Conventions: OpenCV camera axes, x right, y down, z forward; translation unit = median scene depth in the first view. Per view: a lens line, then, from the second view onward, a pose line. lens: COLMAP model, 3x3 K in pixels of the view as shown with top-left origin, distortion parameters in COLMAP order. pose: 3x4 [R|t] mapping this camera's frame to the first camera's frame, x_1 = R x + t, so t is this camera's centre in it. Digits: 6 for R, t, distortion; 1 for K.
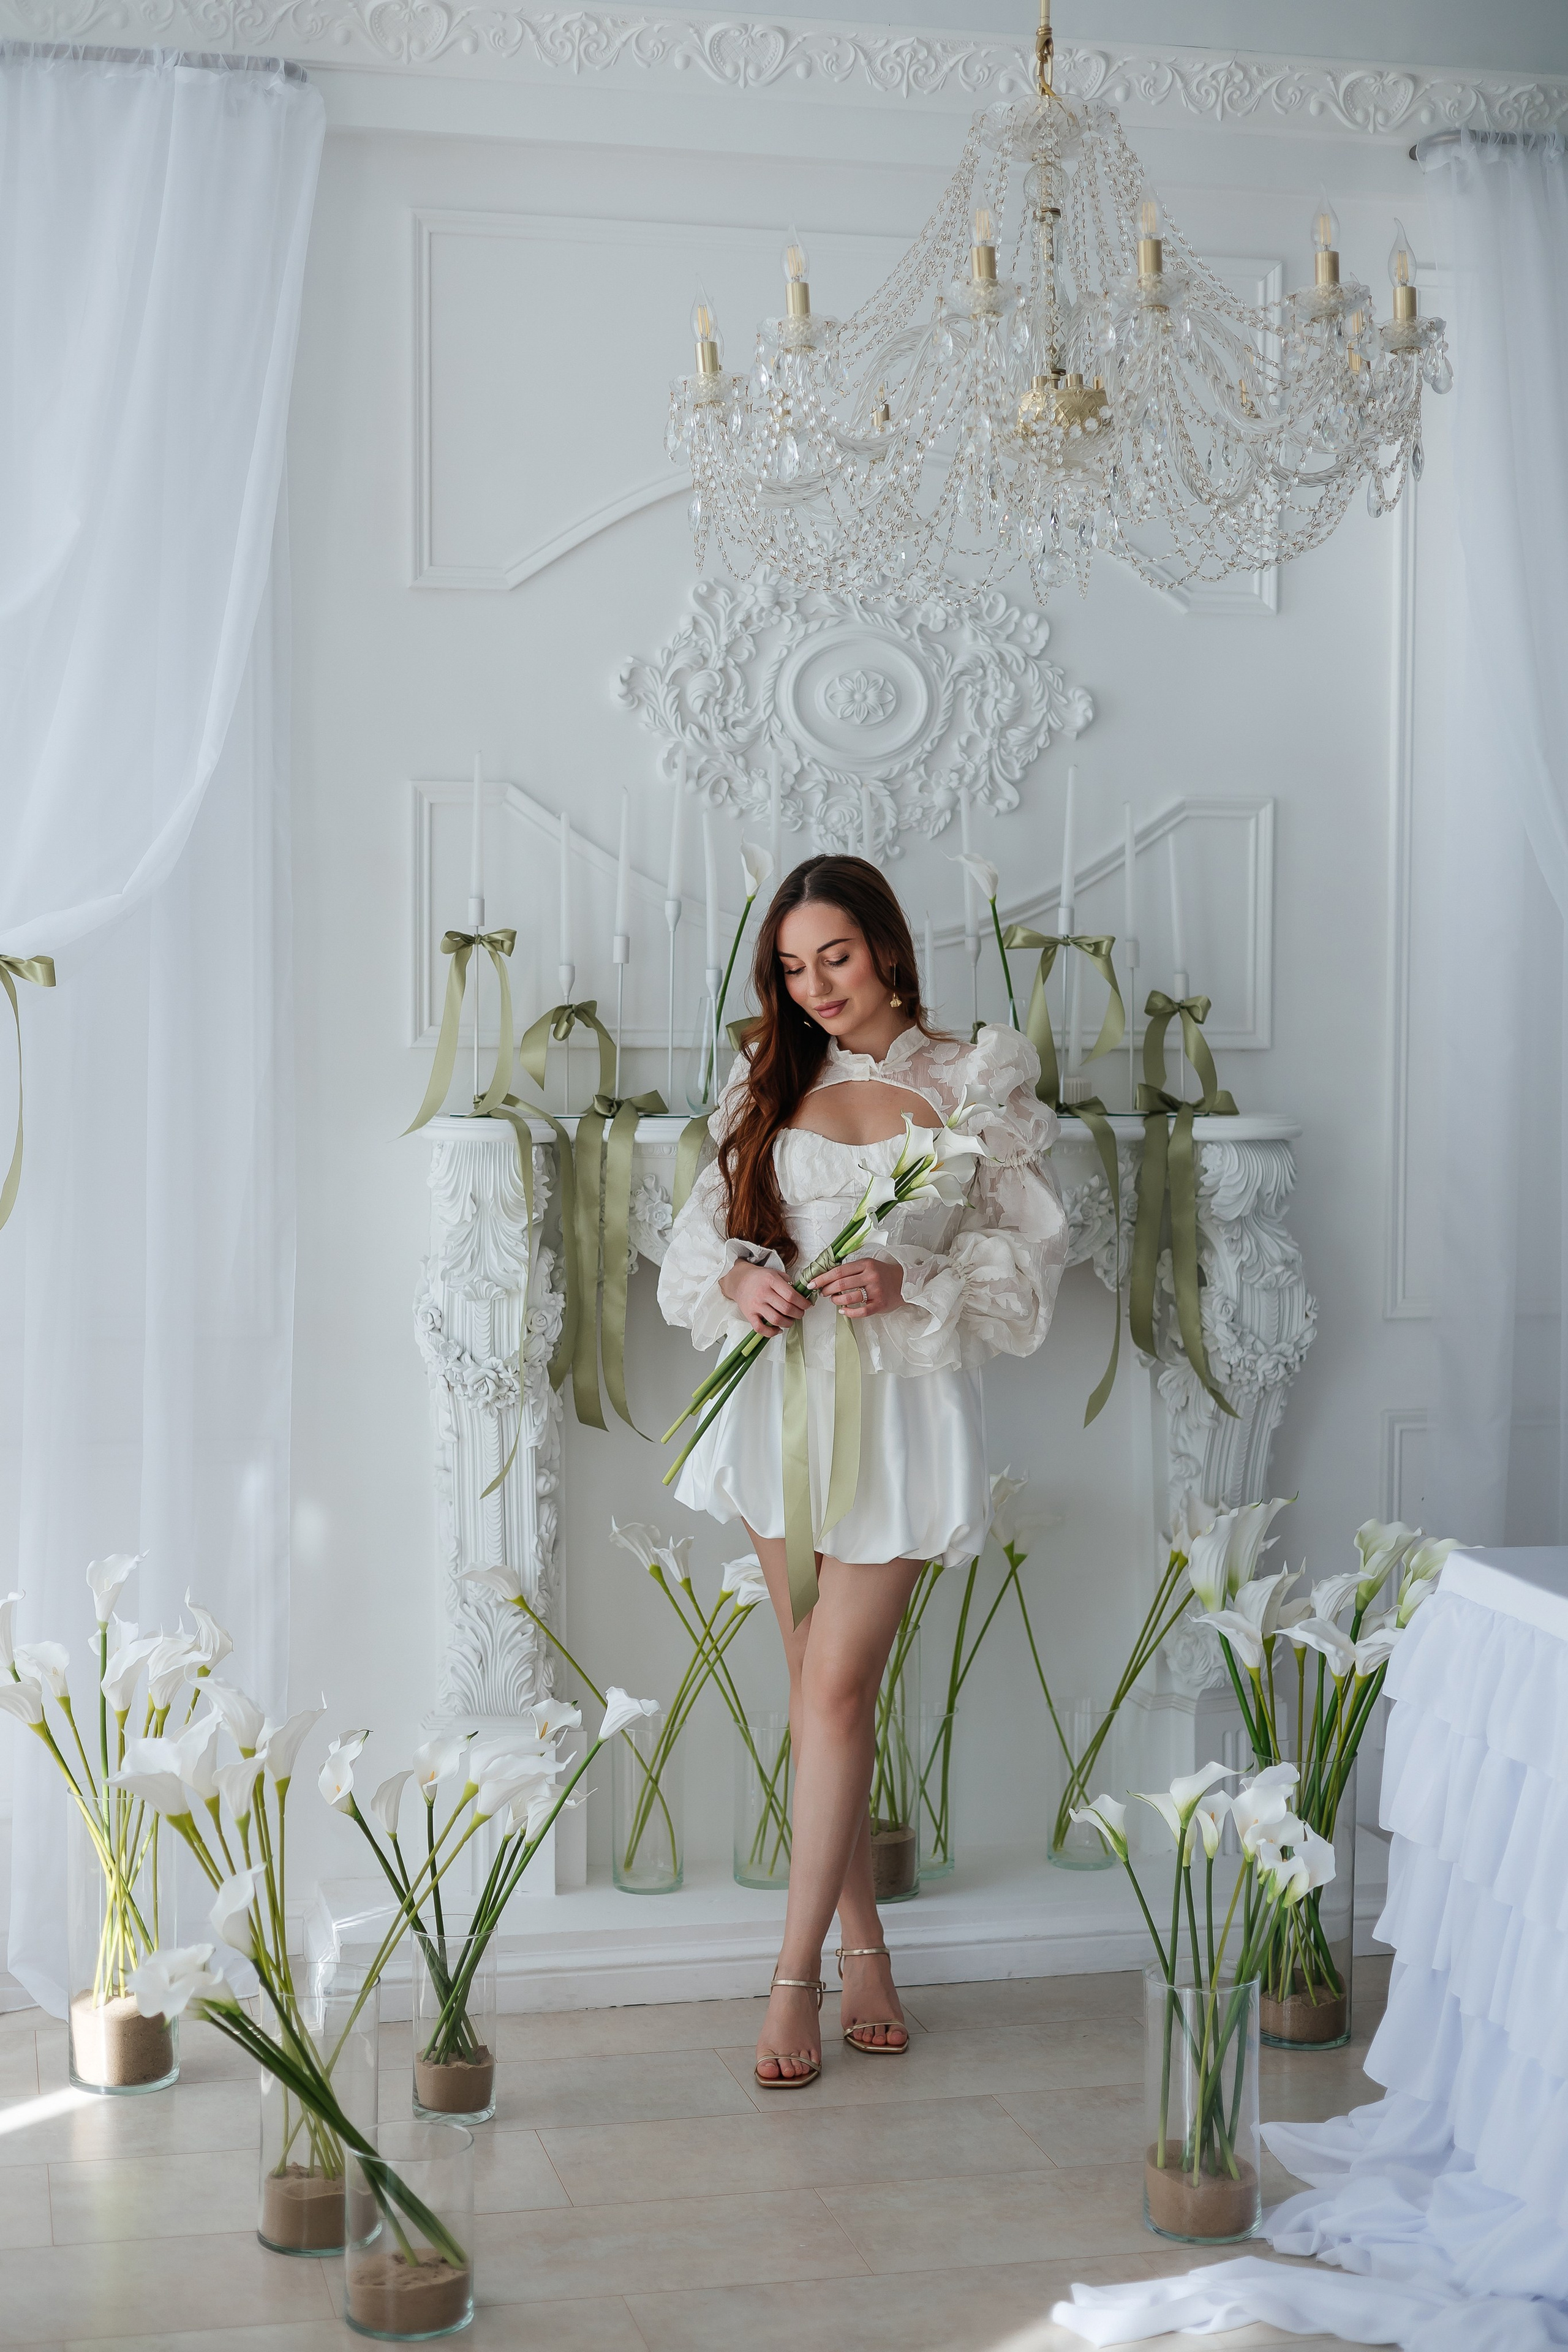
lens RADIAL K [[3420.4, 0, 784.0], [0, 3420.4, 1176.0], [0, 0, 1]] dist [-0.002934, 0.010041]
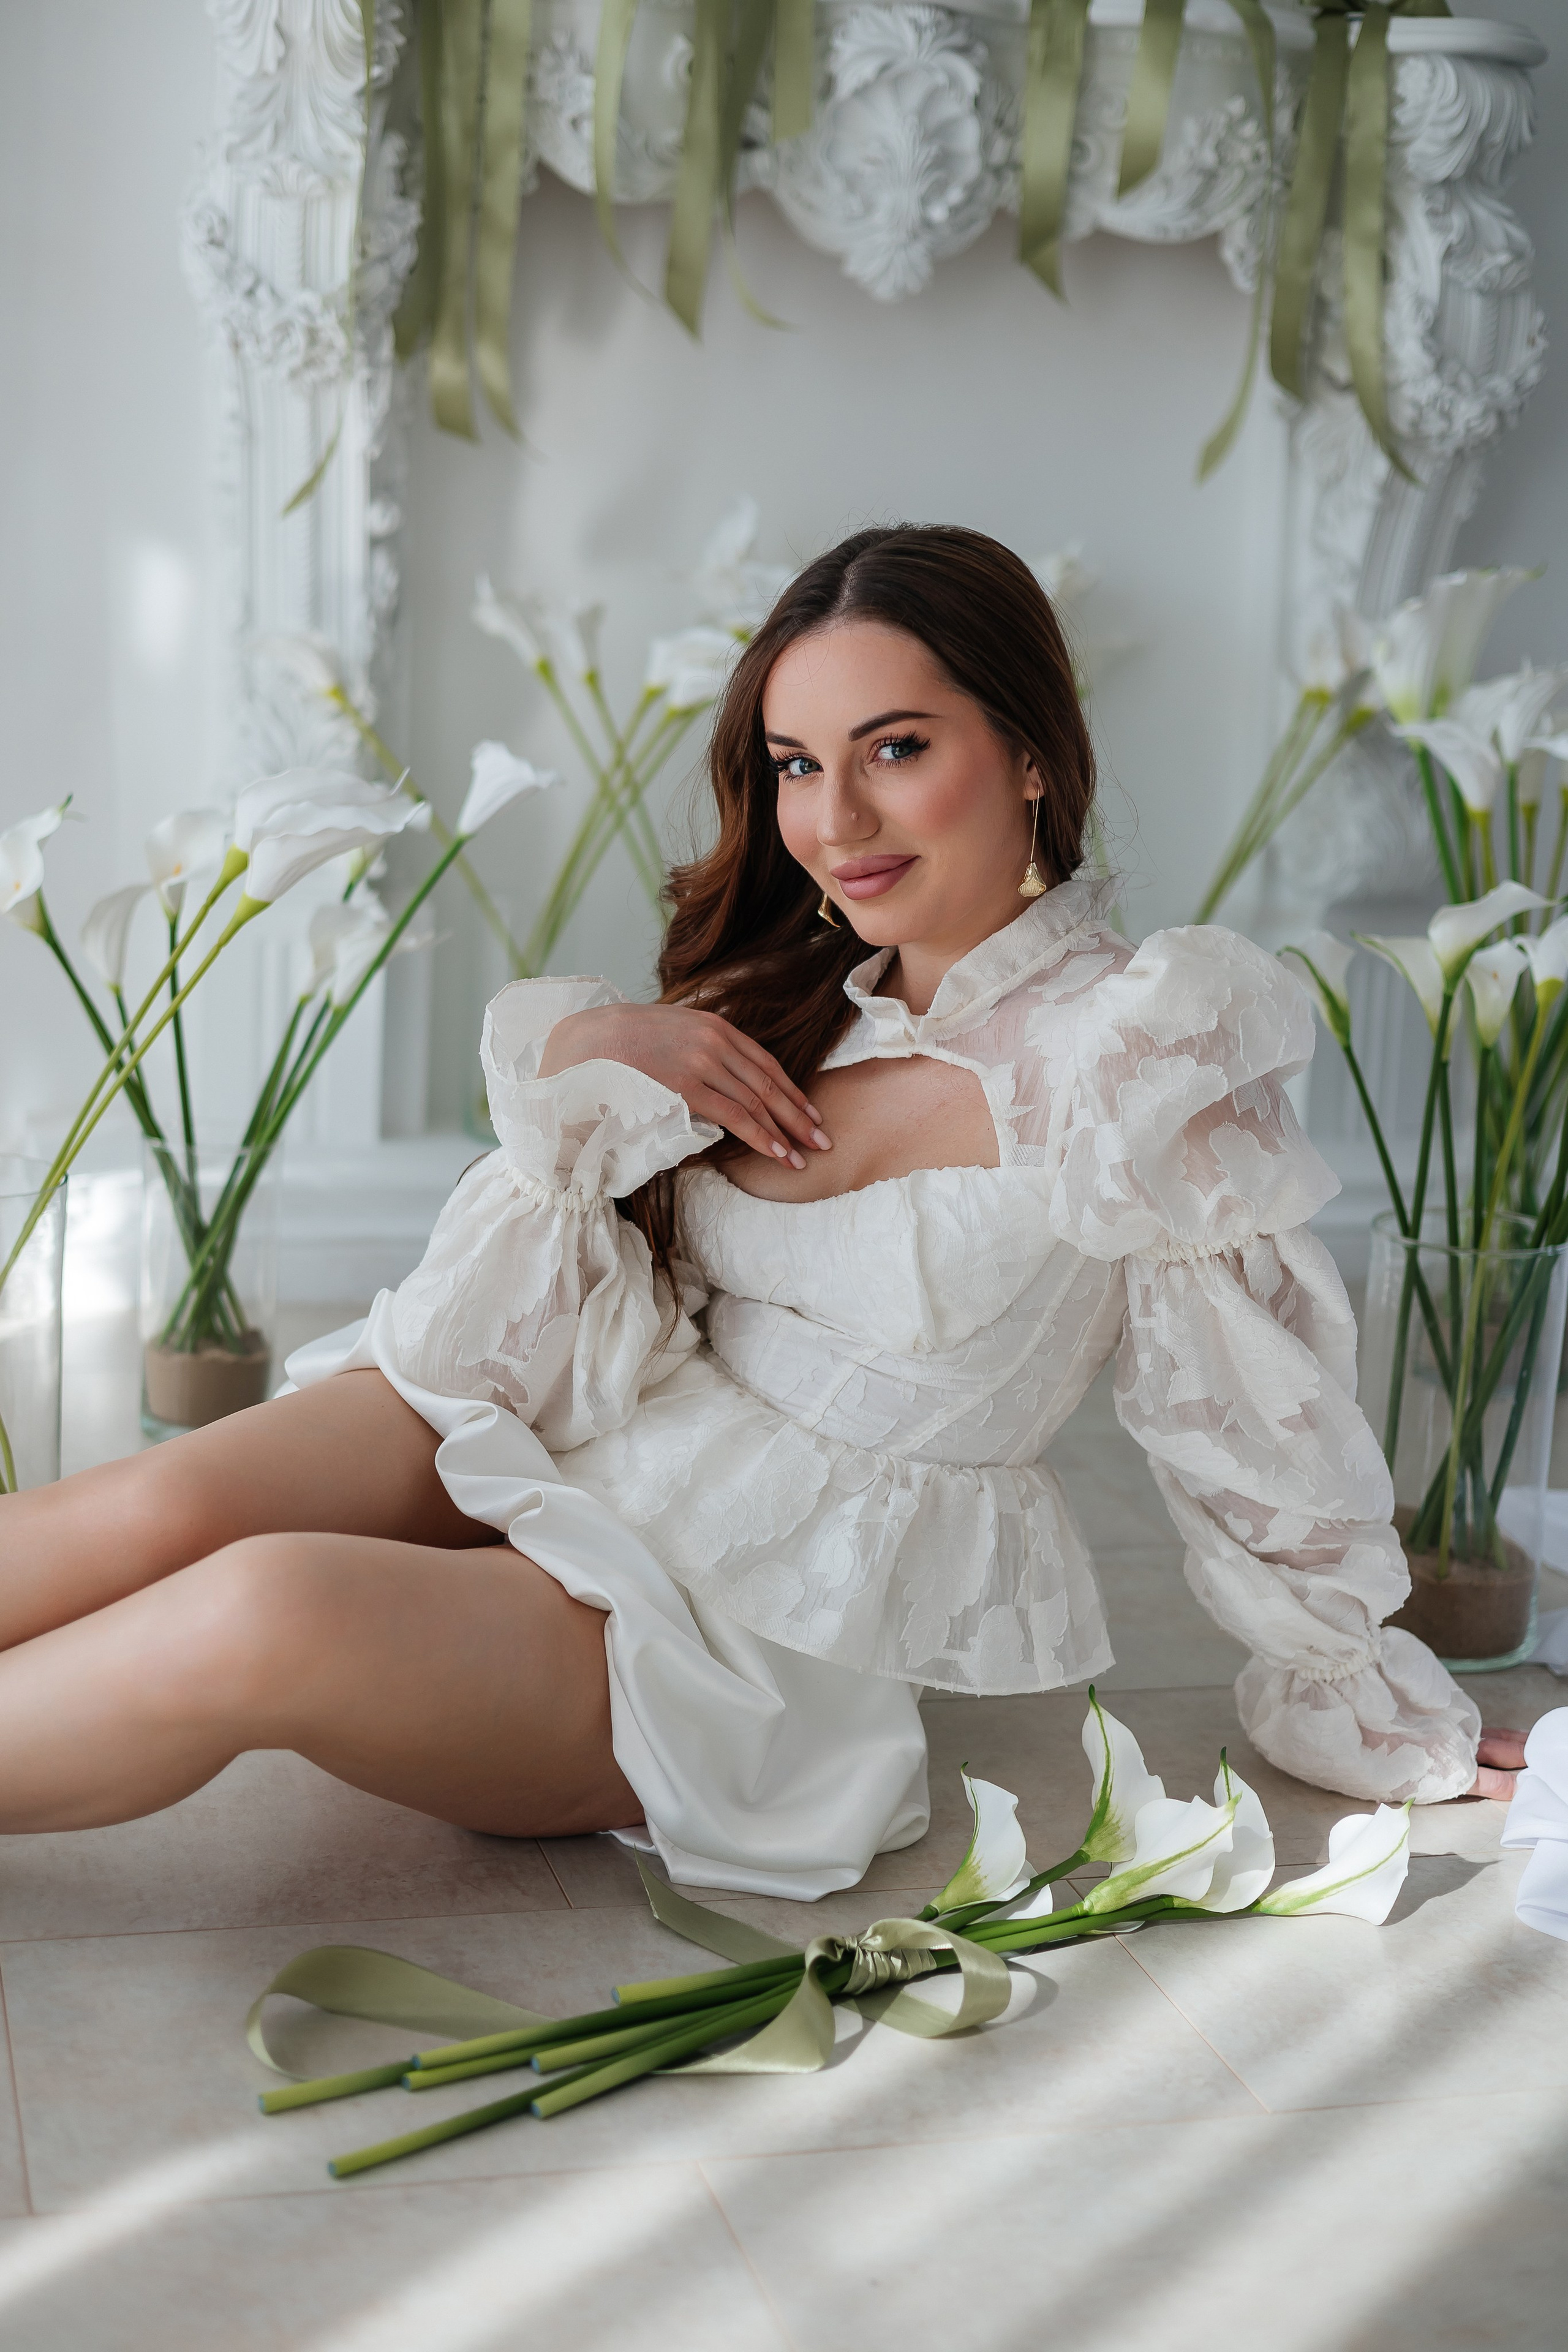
lens RADIAL K [[3286.2, 0, 758.5], [0, 3286.2, 1217.7], [0, 0, 1]] dist [0.012363, -0.021224]
pose [[0.998025, 0.040348, 0.048153, -0.022249], [-0.047811, 0.985041, 0.165553, 0.111541], [-0.040753, -0.167528, 0.985025, 0.348420]]
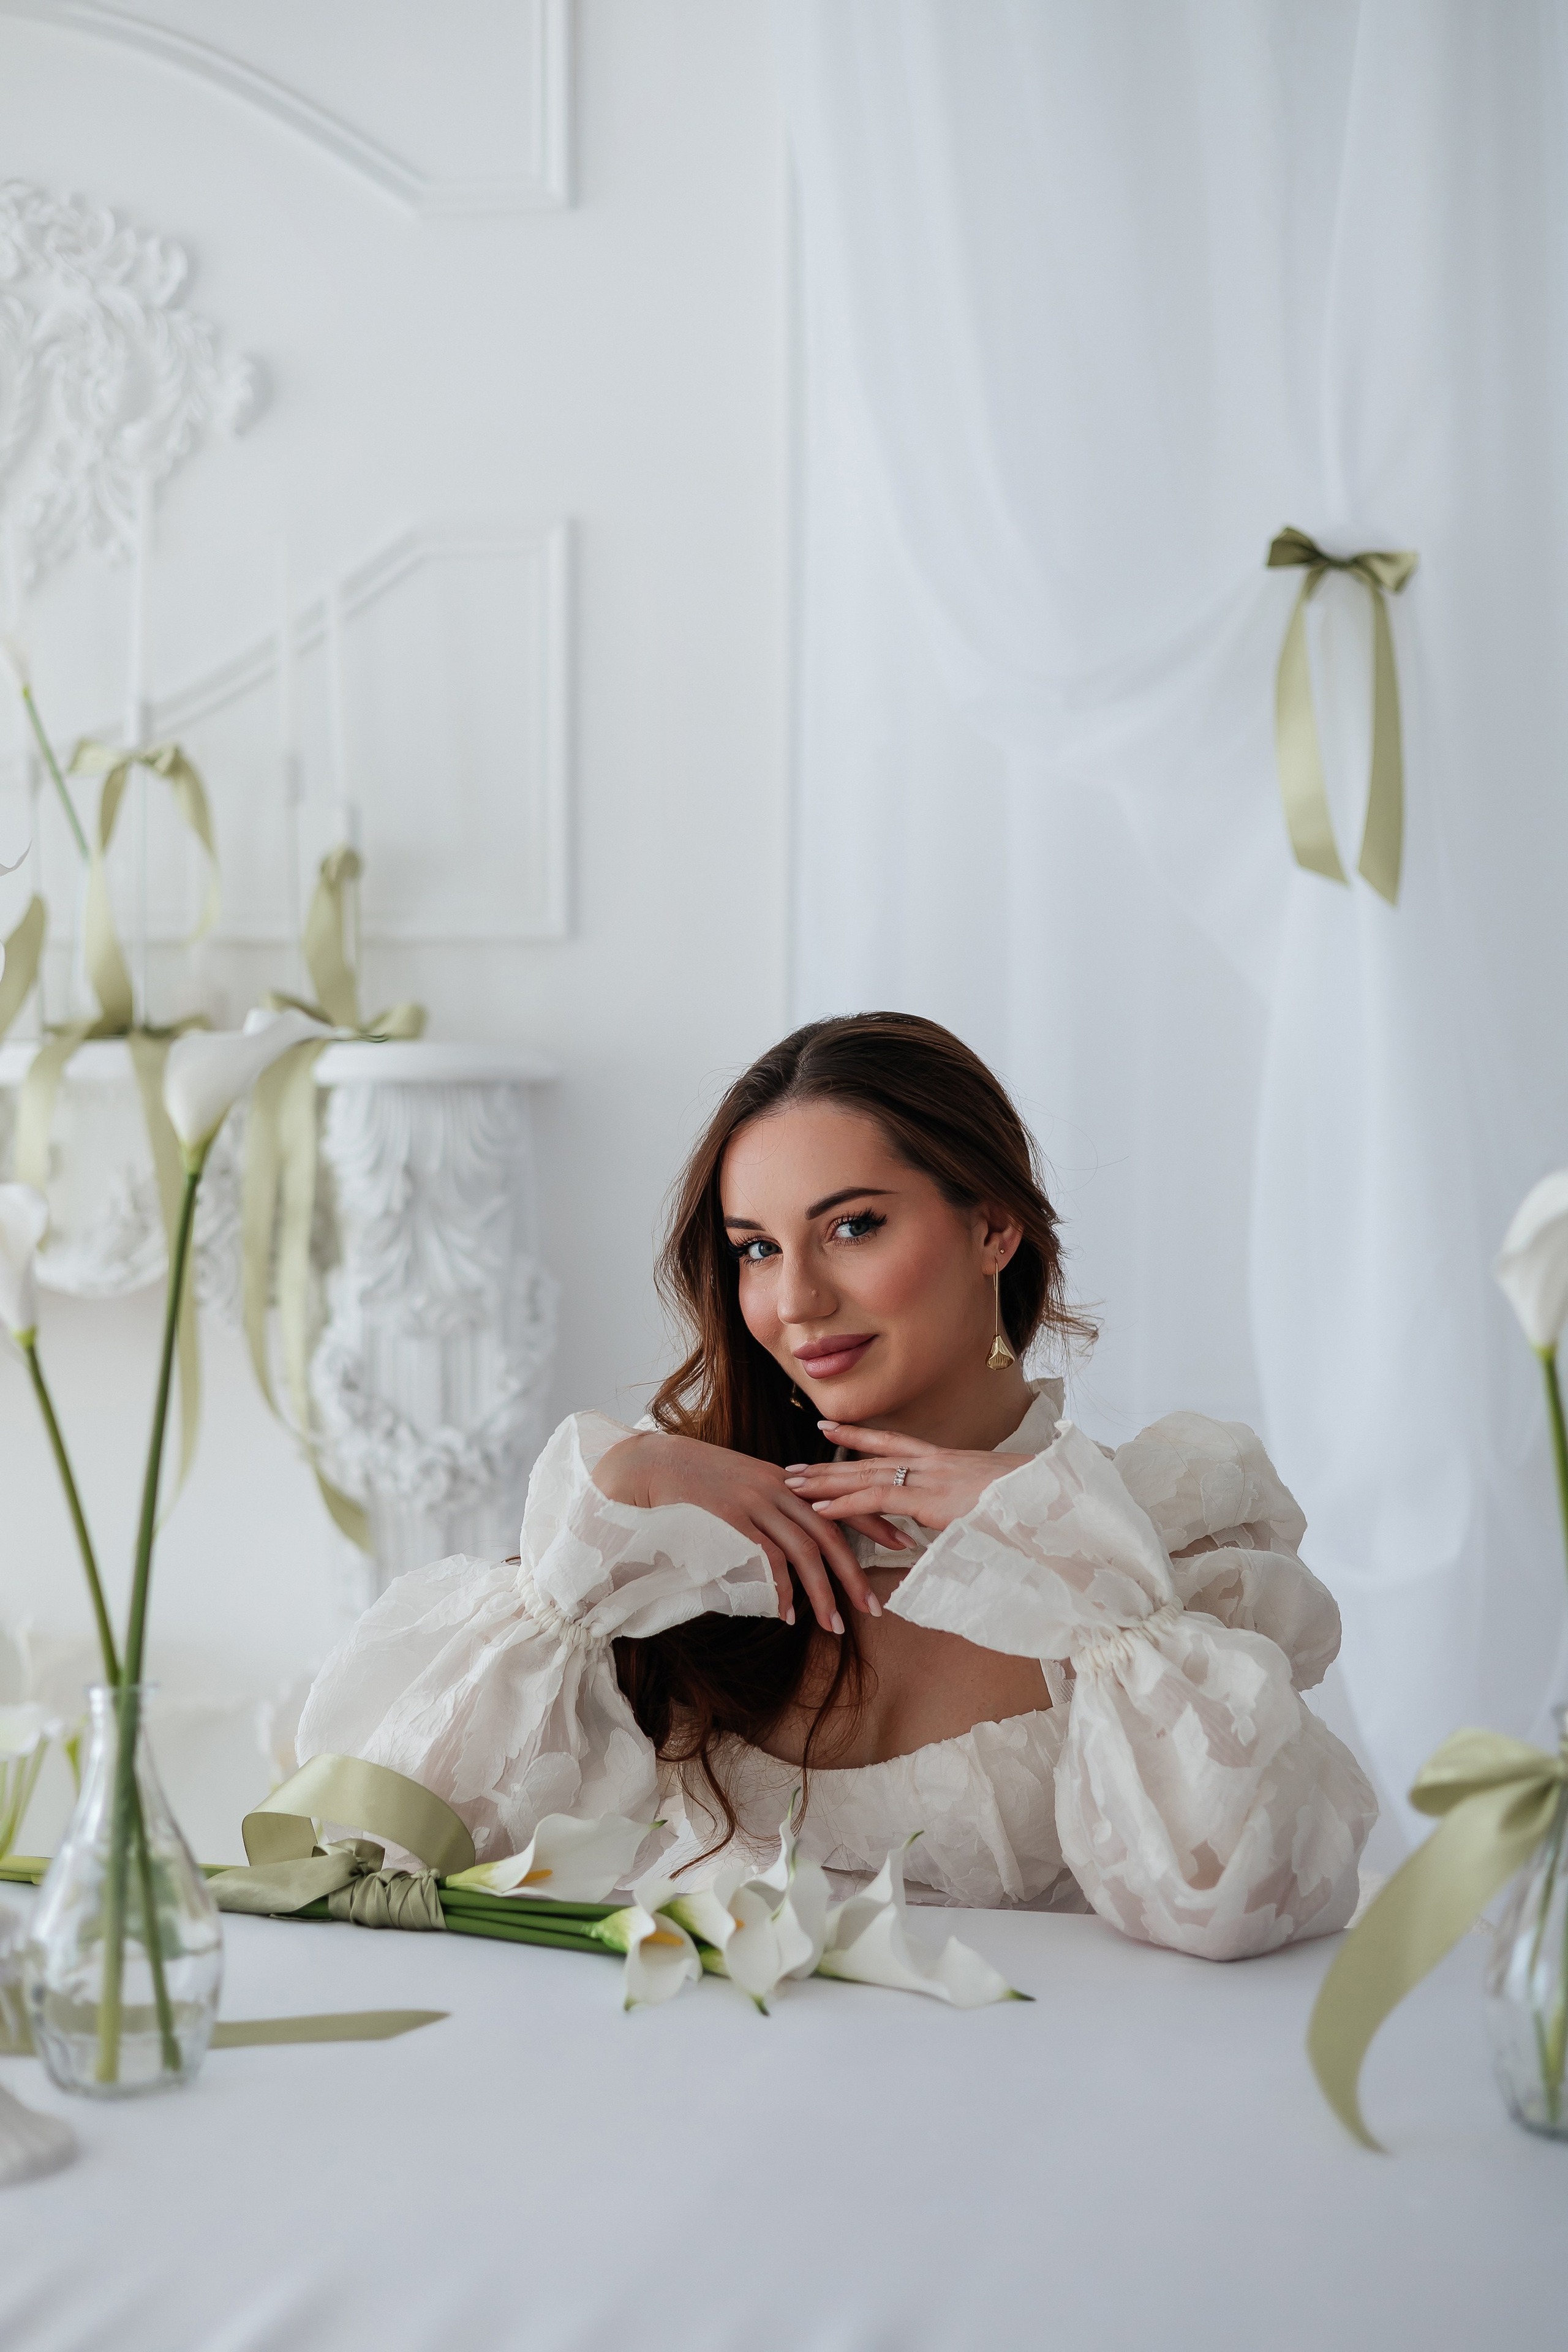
lens RADIAL K [[3298.2, 0, 756.4], [0, 3298.2, 1177.2], [0, 0, 1]] dist [0.007428, 0.047637]
pose [[0.914670, 0.007373, -0.404135, 0.423278], [-0.016139, 0.999703, -0.018287, 0.015286], [0.403880, 0.023249, 0.914517, 0.509707]]
